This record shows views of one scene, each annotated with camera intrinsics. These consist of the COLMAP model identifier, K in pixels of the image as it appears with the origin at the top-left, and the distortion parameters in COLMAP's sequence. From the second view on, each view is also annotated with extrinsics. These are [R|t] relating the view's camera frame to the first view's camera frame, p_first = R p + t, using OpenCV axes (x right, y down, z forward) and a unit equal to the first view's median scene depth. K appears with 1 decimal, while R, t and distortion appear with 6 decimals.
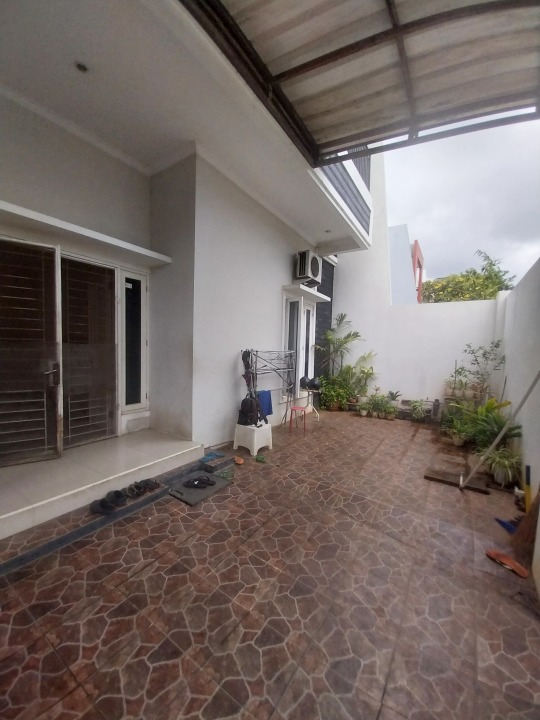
lens RADIAL K [[301.0, 0, 270.0], [0, 301.0, 360.0], [0, 0, 1]] dist [-0.000427, -0.012907]
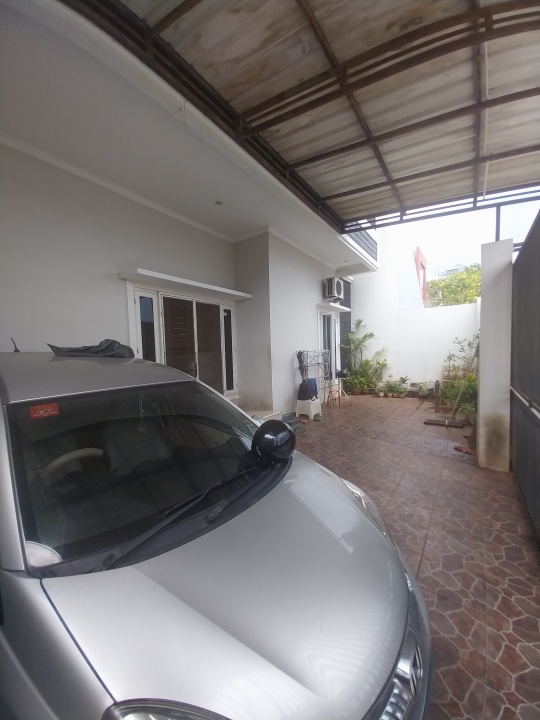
lens RADIAL K [[292.6, 0, 270.0], [0, 292.6, 360.0], [0, 0, 1]] dist [-0.000812, -0.000194]
pose [[0.997208, -0.059226, -0.045474, -0.149202], [0.058707, 0.998195, -0.012664, 0.020034], [0.046142, 0.009959, 0.998885, -0.421019]]
